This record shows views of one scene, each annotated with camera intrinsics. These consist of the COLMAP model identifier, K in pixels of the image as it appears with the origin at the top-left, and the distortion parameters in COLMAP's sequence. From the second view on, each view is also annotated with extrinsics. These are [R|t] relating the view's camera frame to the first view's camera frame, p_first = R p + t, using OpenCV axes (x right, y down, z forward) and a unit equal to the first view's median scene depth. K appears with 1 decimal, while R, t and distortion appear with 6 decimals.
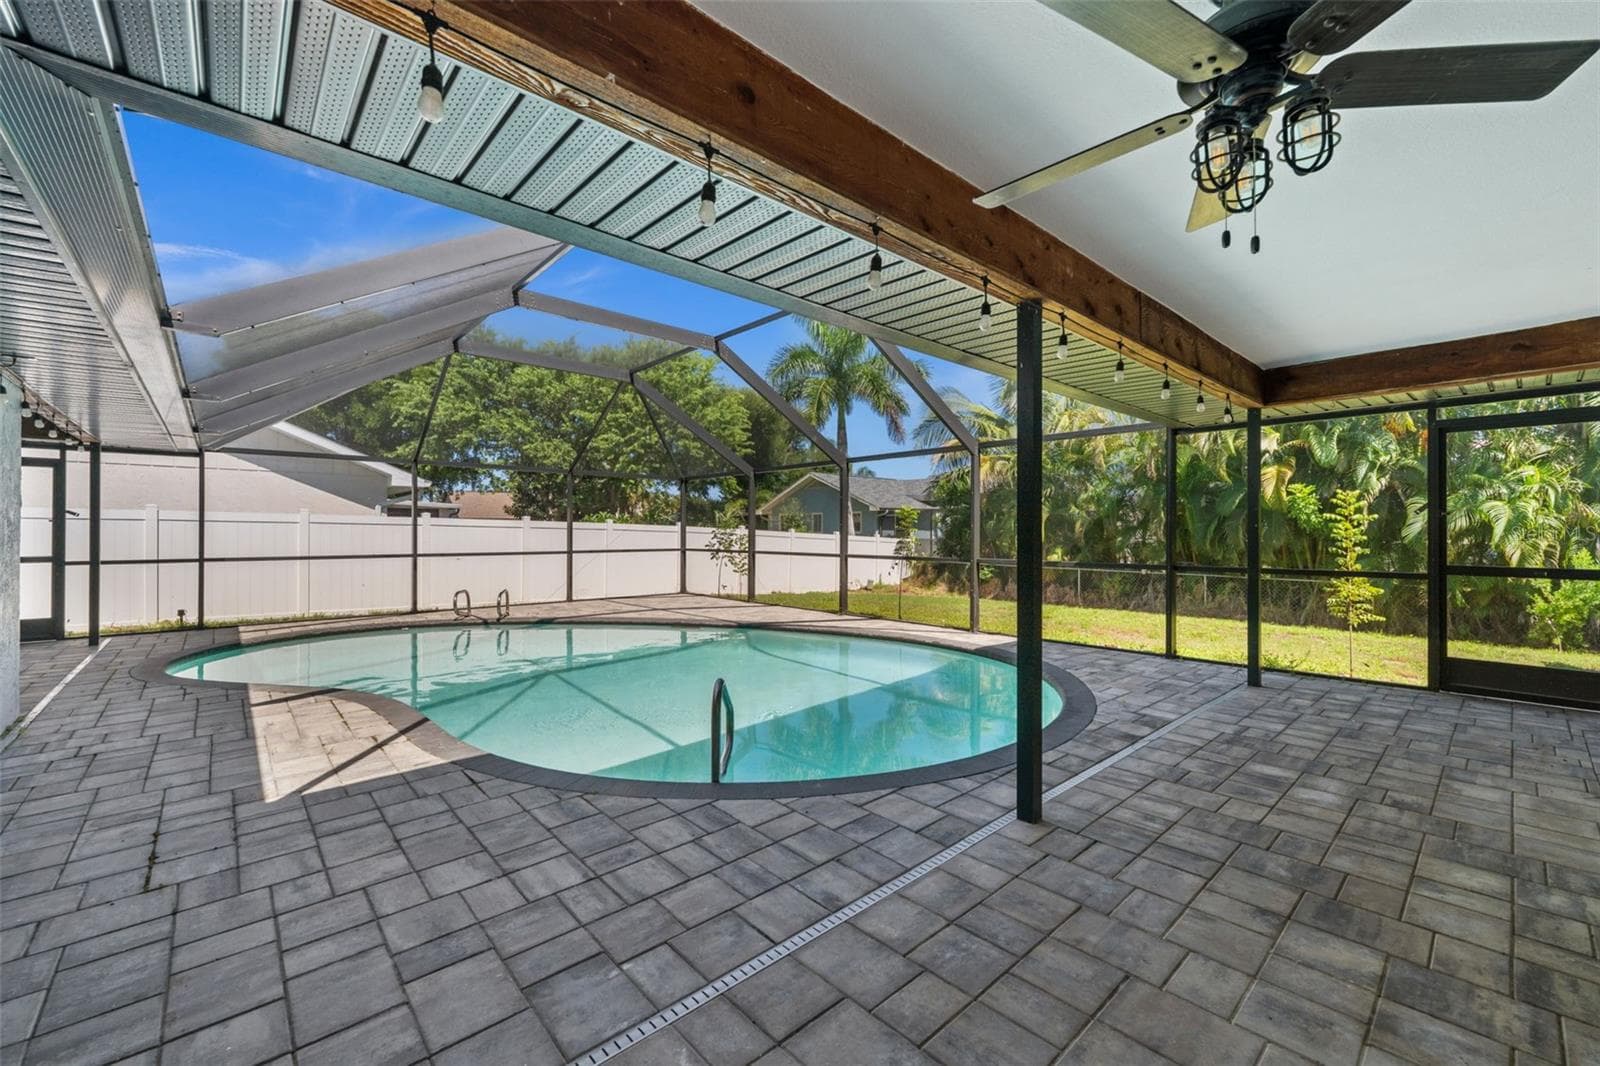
lens RADIAL K [[650.4, 0, 800.7], [0, 650.4, 526.9], [0, 0, 1]] dist [-0.002598, 0.000239]
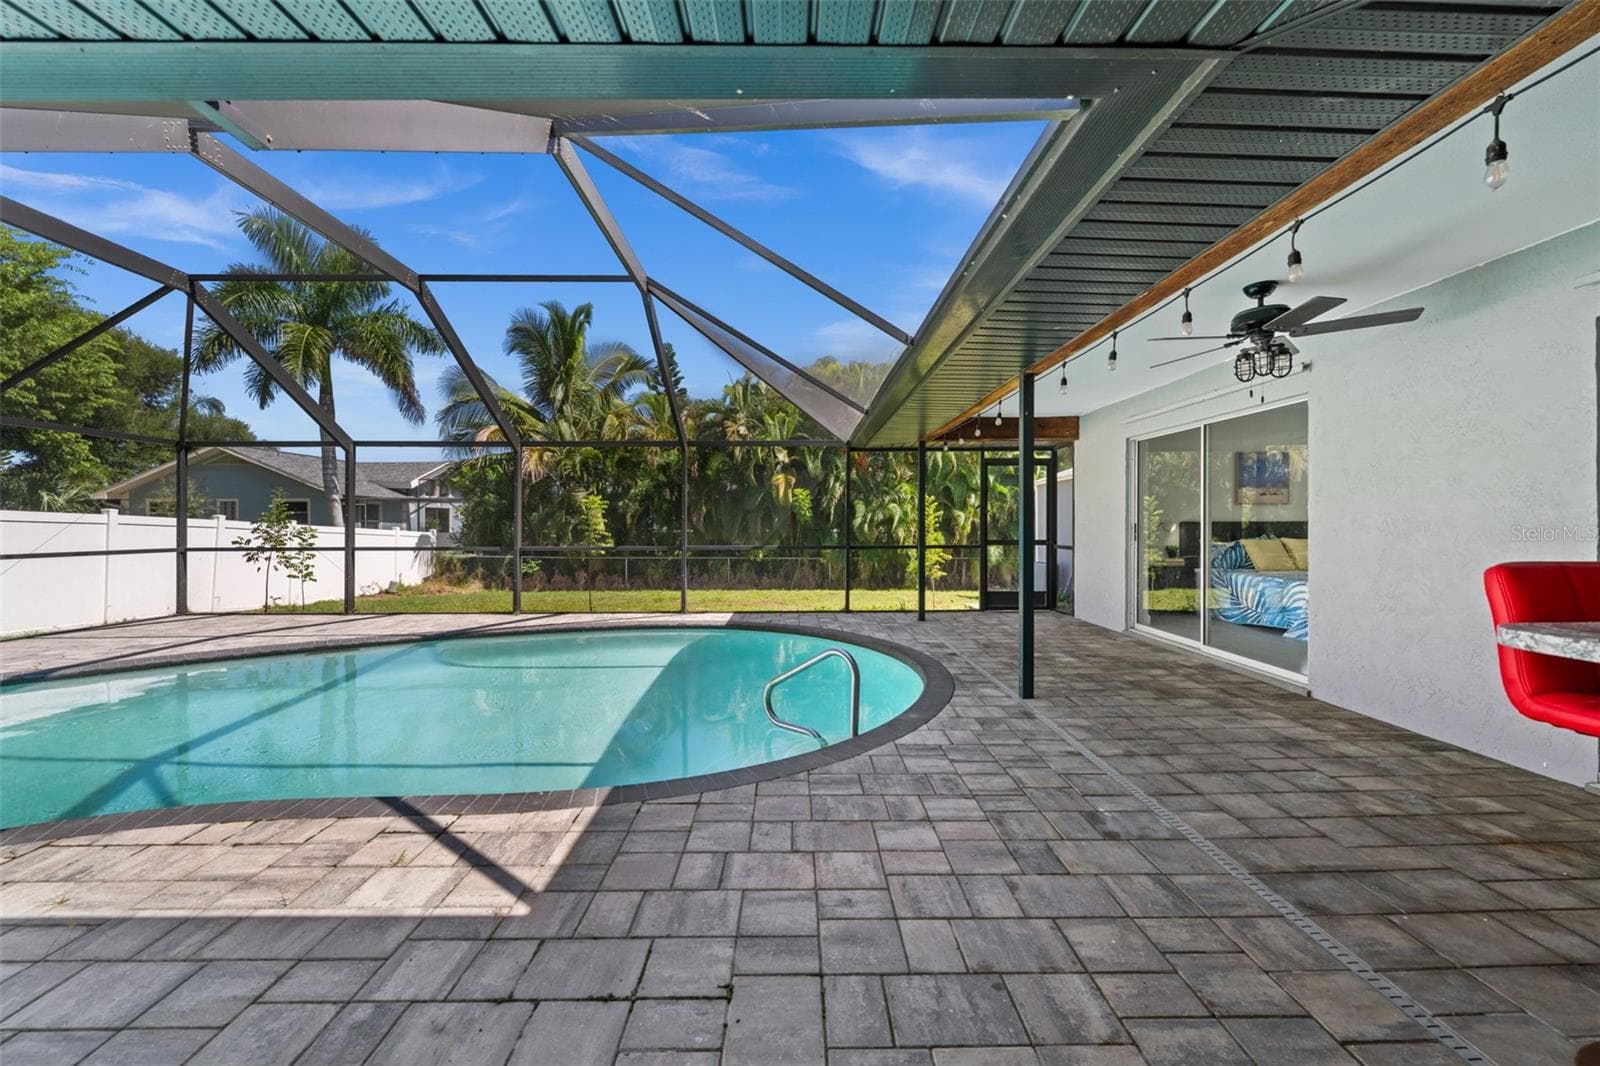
lens RADIAL K [[650.4, 0, 806.6], [0, 650.4, 522.2], [0, 0, 1]] dist [-0.002598, 0.000239]
pose [[0.654427, 0.000783, 0.756125, -0.532574], [-0.003043, 0.999994, 0.001599, 0.007874], [-0.756119, -0.003347, 0.654425, 0.160068]]
